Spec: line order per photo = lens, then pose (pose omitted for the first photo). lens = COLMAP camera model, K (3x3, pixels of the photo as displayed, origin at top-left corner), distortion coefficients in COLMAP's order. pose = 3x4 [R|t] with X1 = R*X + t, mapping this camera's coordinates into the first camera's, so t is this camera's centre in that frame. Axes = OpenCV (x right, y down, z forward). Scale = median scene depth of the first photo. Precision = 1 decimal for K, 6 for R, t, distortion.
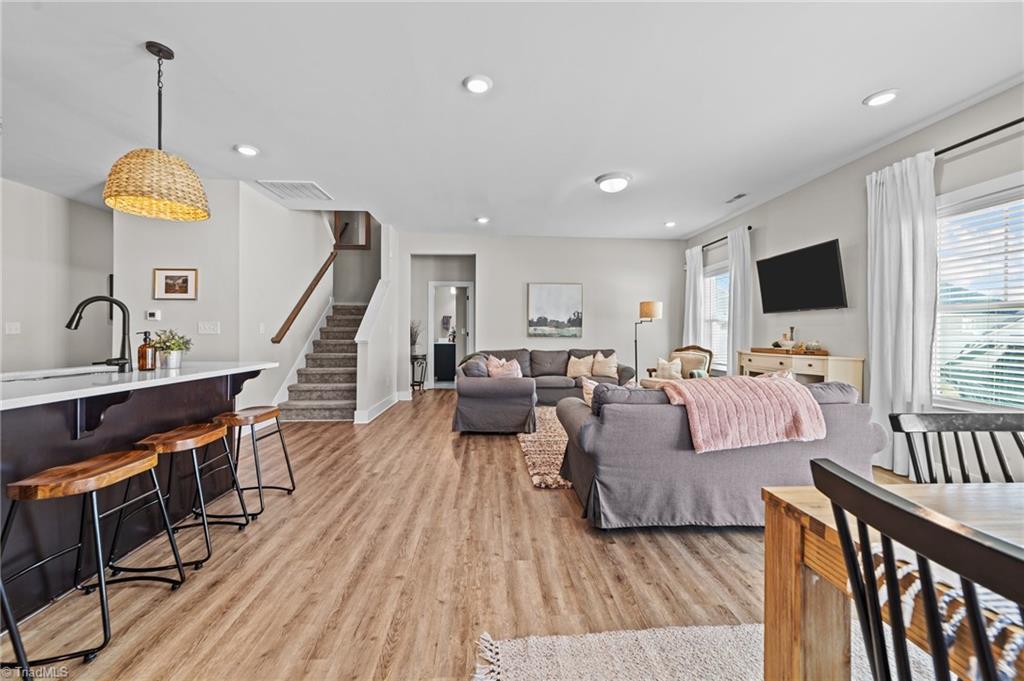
lens RADIAL K [[395.3, 0, 507.3], [0, 395.3, 332.8], [0, 0, 1]] dist [-0.009480, 0.003779]
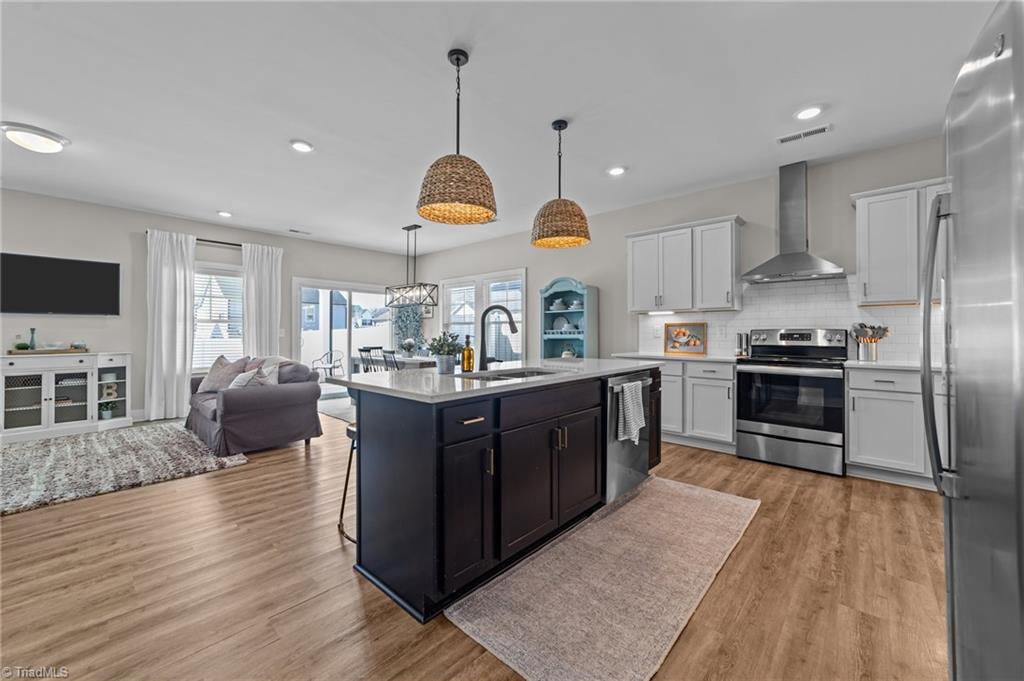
lens RADIAL K [[395.3, 0, 509.6], [0, 395.3, 331.9], [0, 0, 1]] dist [-0.009480, 0.003779]
pose [[-0.705249, -0.001391, 0.708958, -1.353104], [-0.001130, 0.999999, 0.000838, -0.011819], [-0.708959, -0.000210, -0.705250, 1.291131]]
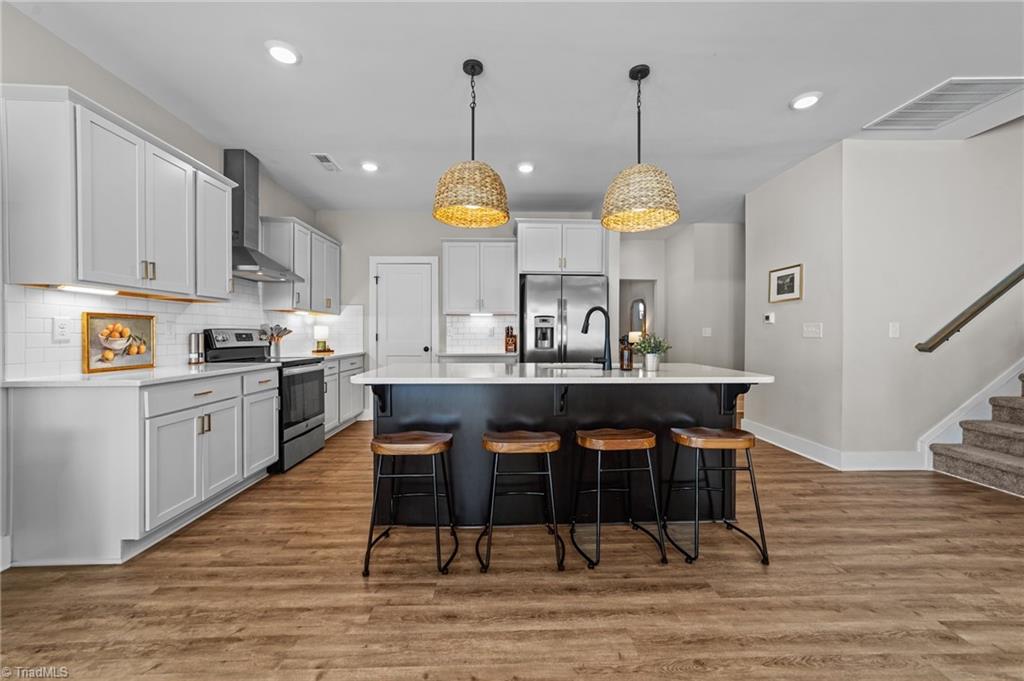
lens RADIAL K [[395.3, 0, 509.8], [0, 395.3, 335.1], [0, 0, 1]] dist [-0.009480, 0.003779]
pose [[-0.016167, -0.001363, -0.999868, 0.156693], [-0.000915, 0.999999, -0.001348, -0.000206], [0.999869, 0.000893, -0.016169, 0.537056]]
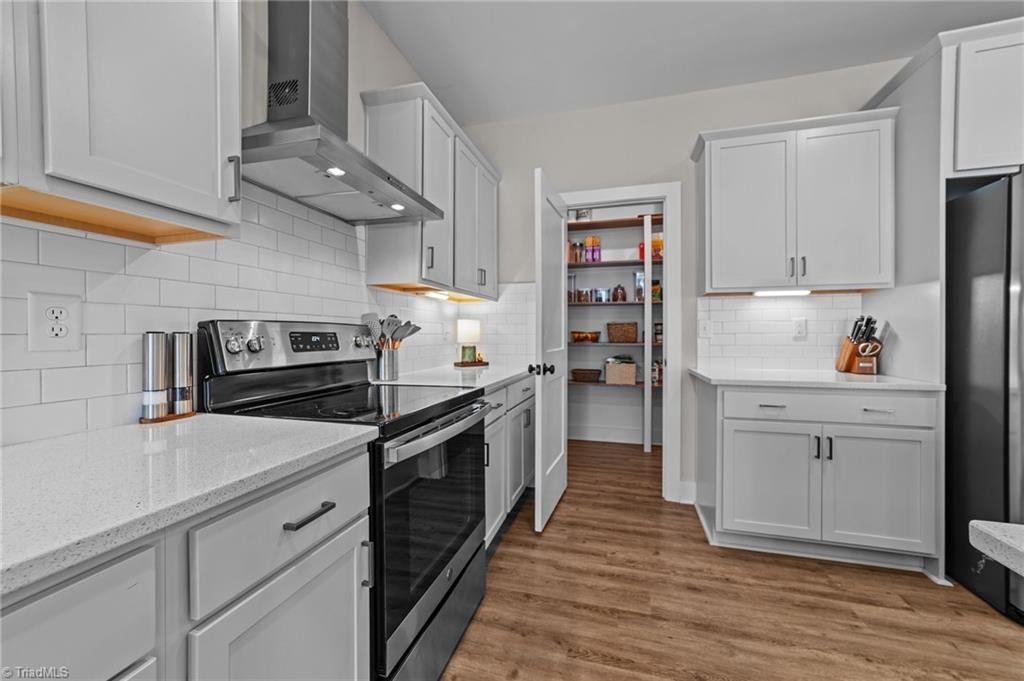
lens RADIAL K [[395.3, 0, 507.4], [0, 395.3, 335.2], [0, 0, 1]] dist [-0.009480, 0.003779]
pose [[-0.321977, -0.000132, -0.946747, -0.666462], [-0.002490, 0.999997, 0.000707, -0.004302], [0.946744, 0.002585, -0.321976, 0.085668]]
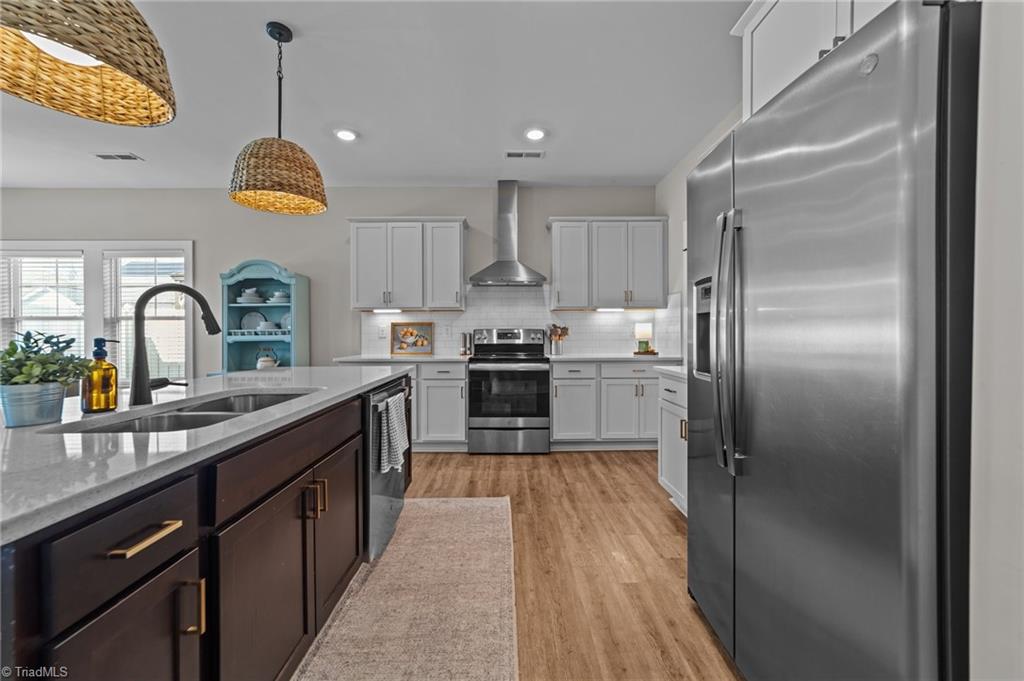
lens RADIAL K [[395.3, 0, 511.2], [0, 395.3, 334.5], [0, 0, 1]] dist [-0.009480, 0.003779]
pose [[-0.999460, 0.001082, 0.032856, -1.148356], [0.001309, 0.999975, 0.006901, -0.011145], [-0.032848, 0.006940, -0.999436, 1.165725]]
